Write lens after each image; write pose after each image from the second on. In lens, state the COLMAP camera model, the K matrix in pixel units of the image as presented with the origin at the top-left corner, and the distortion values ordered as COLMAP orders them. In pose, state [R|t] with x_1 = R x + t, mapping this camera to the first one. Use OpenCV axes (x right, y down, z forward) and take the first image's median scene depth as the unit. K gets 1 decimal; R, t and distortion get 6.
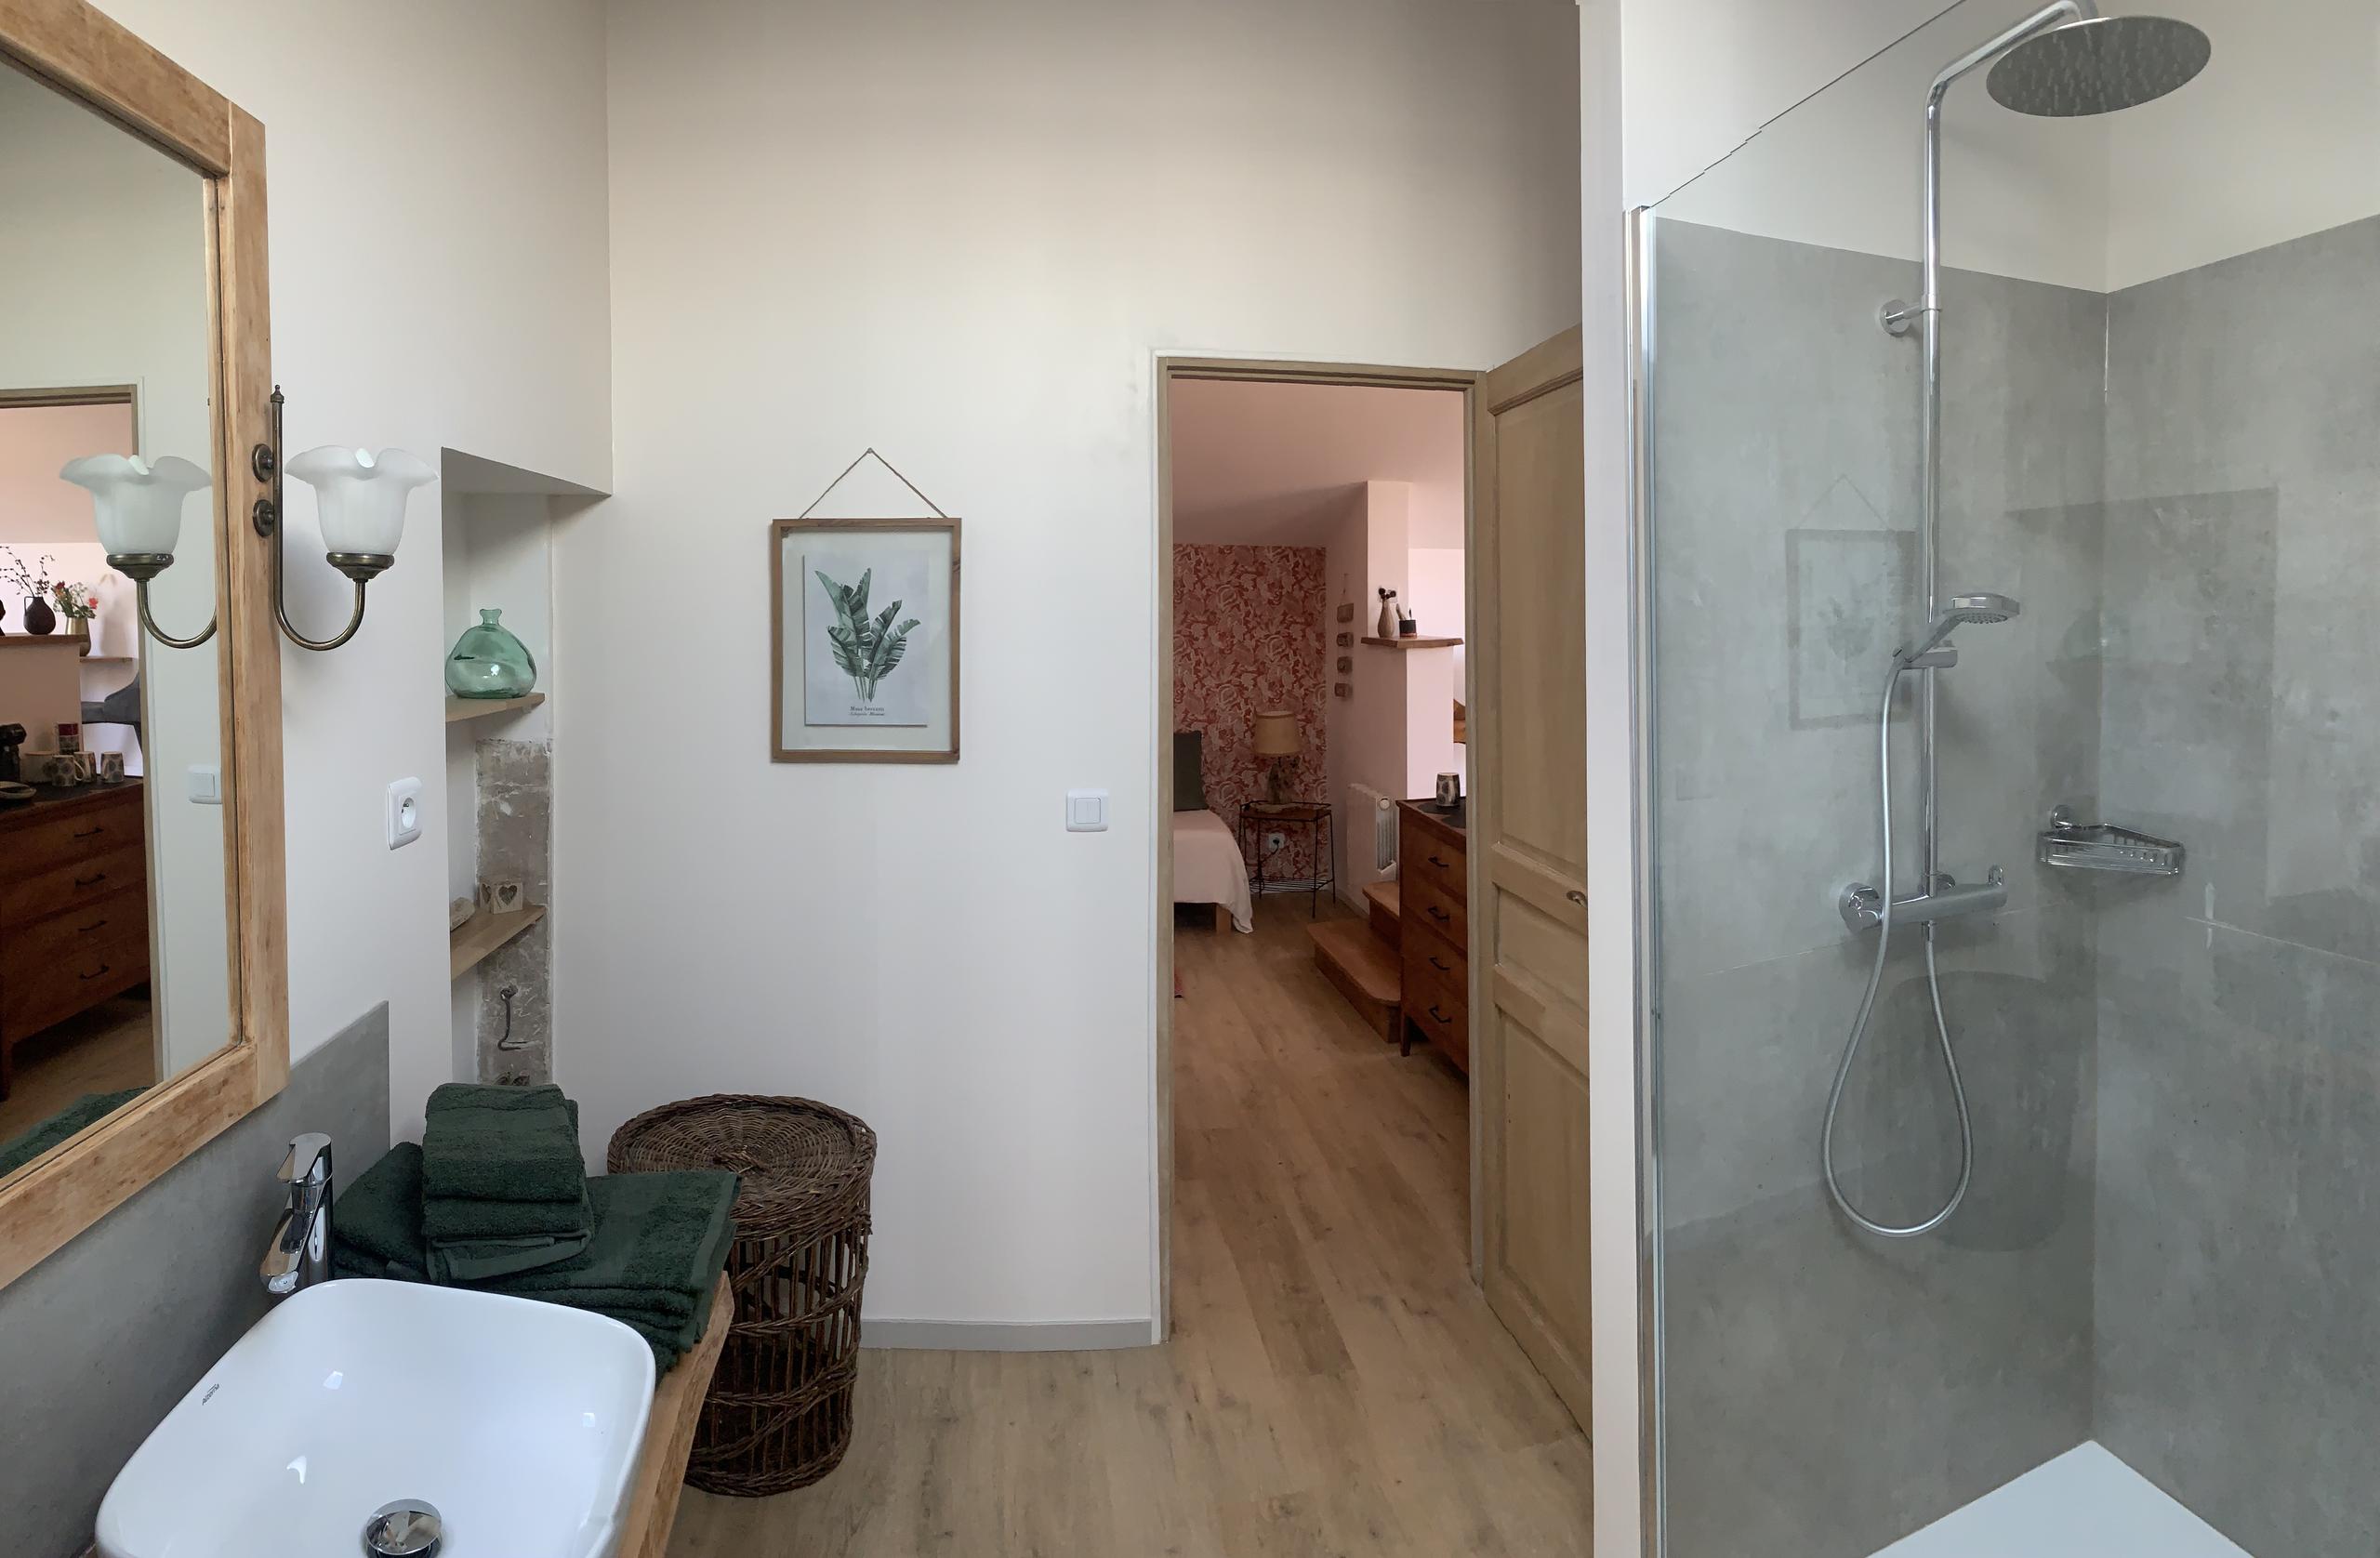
lens RADIAL K [[1733.9, 0, 1190.0], [0, 1733.9, 779.0], [0, 0, 1]] dist [-0.000370, -0.000030]
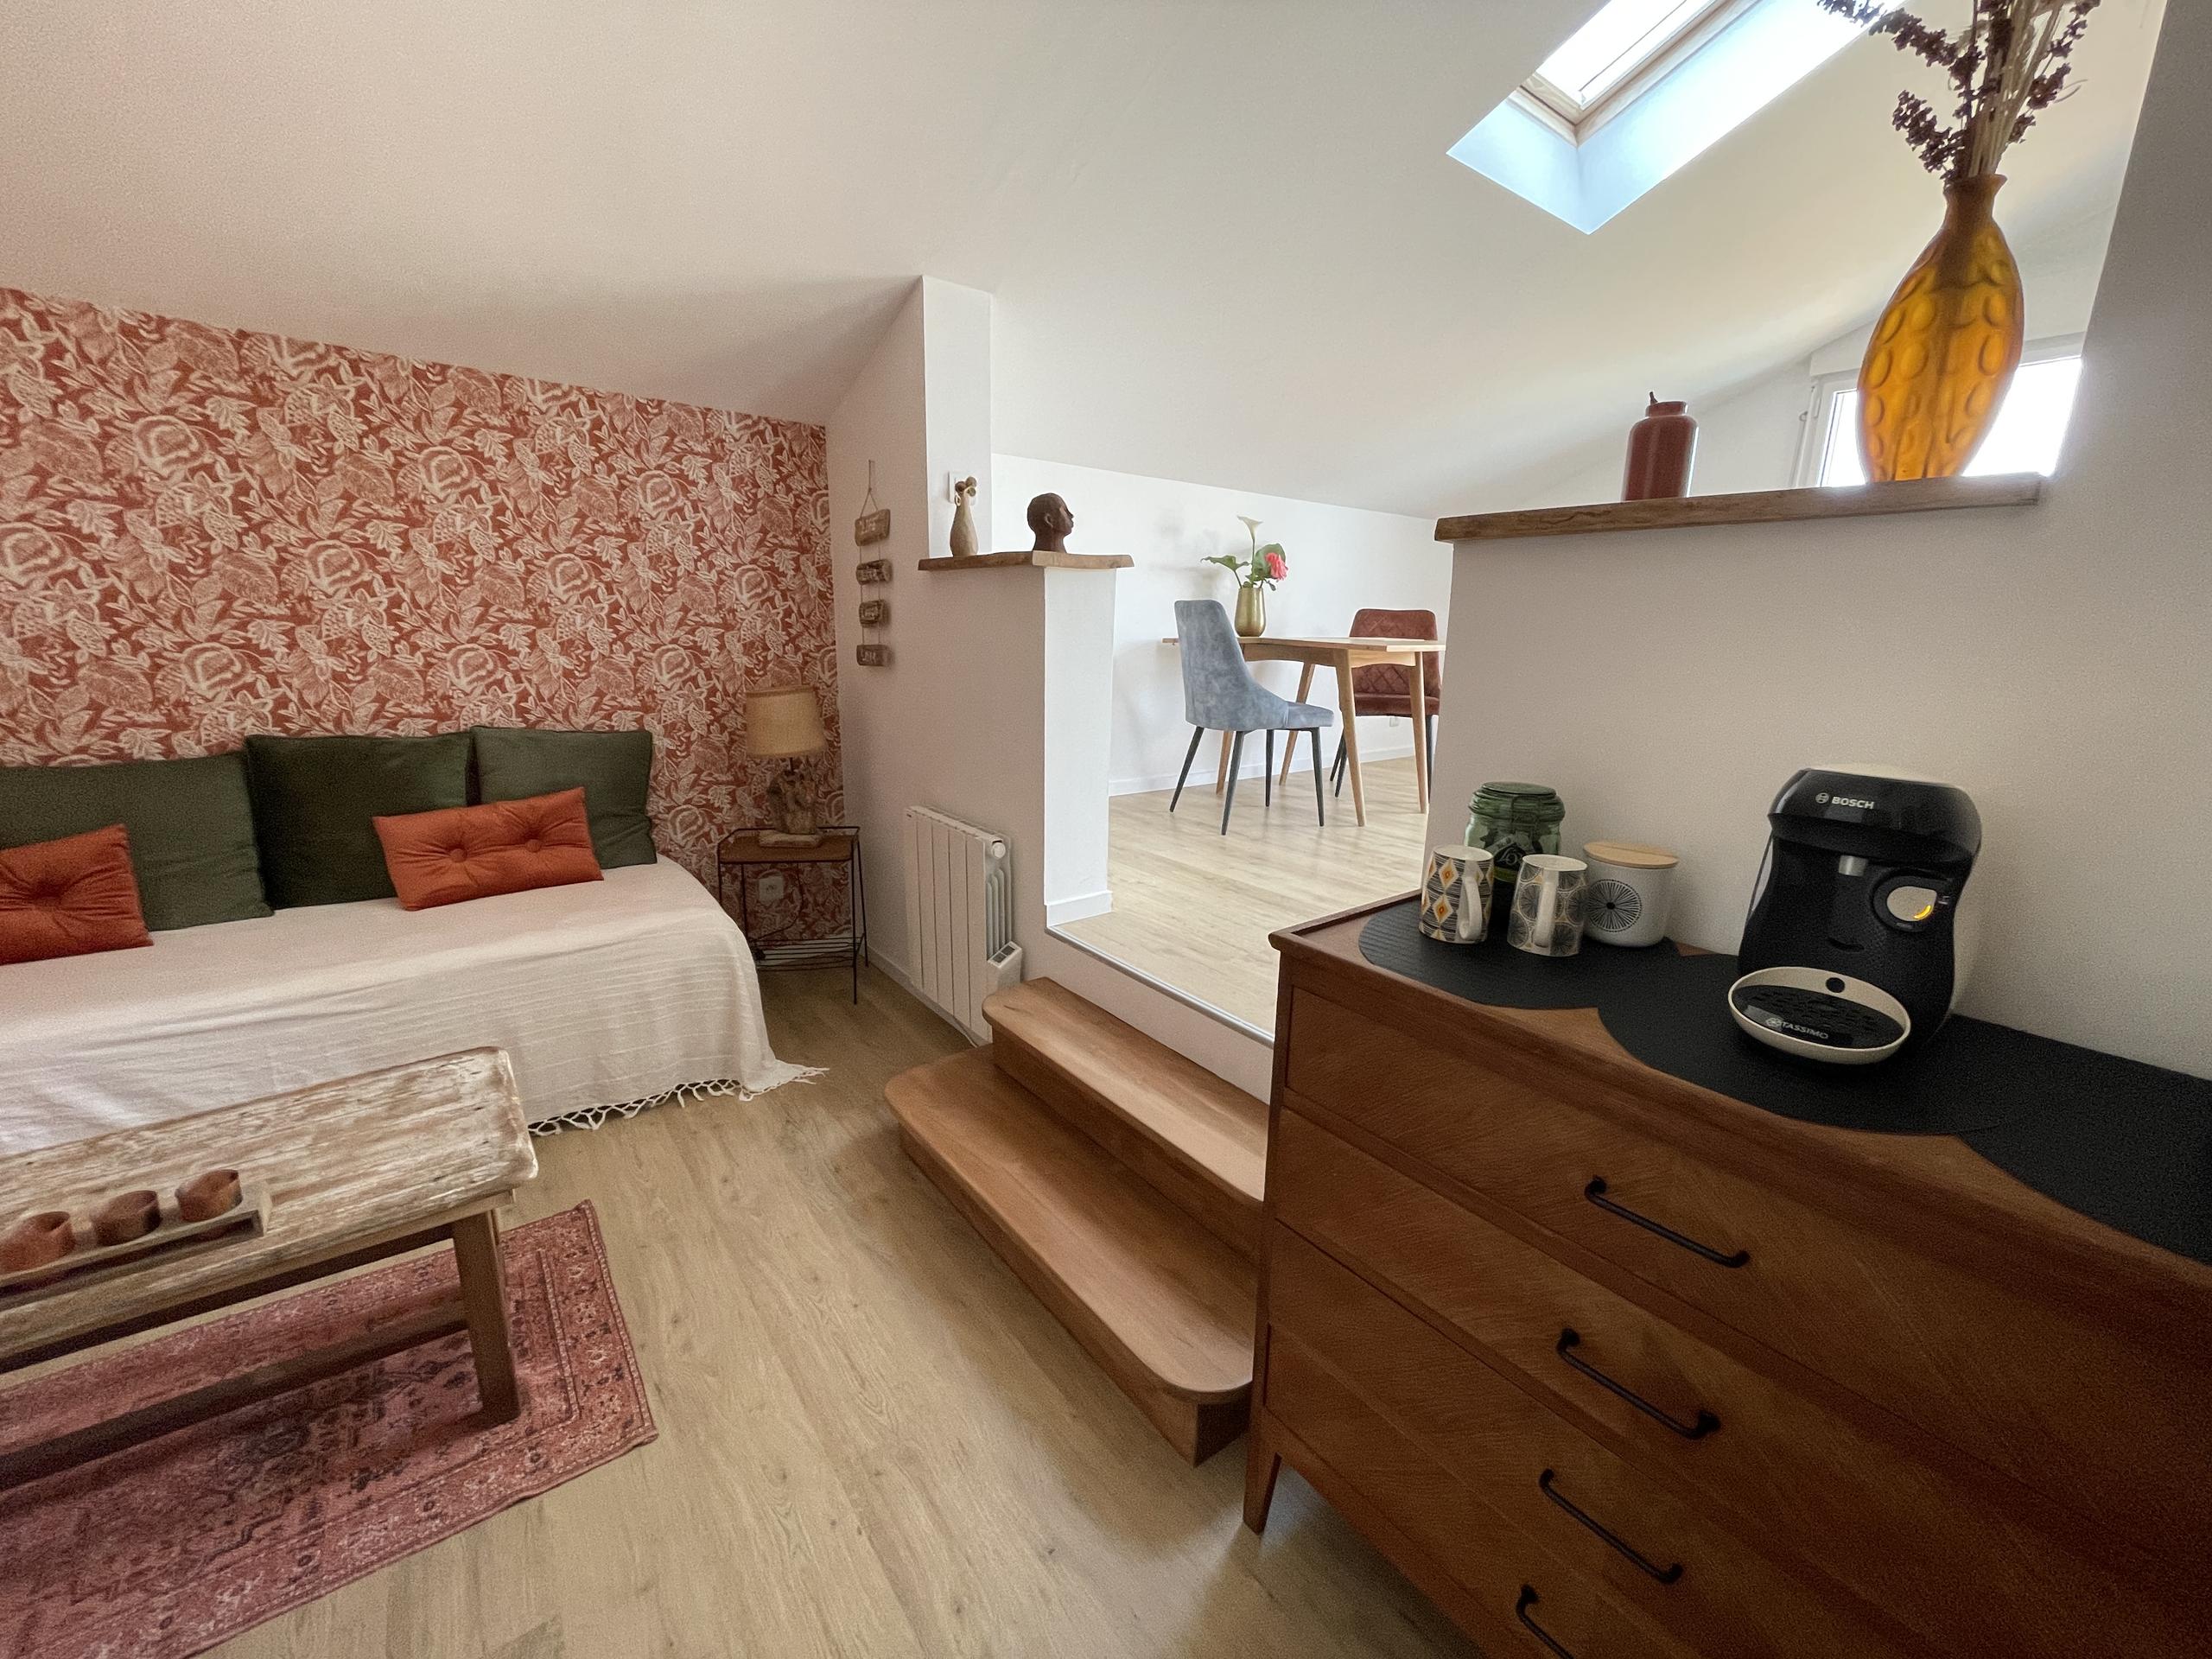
lens RADIAL K [[918.9, 0, 1106.0], [0, 918.9, 829.5], [0, 0, 1]] dist [-0.002228, -0.000107]
pose [[0.881665, -0.077972, 0.465388, 0.001230], [0.026672, 0.992912, 0.115825, -0.024009], [-0.471121, -0.089706, 0.877495, 0.650674]]
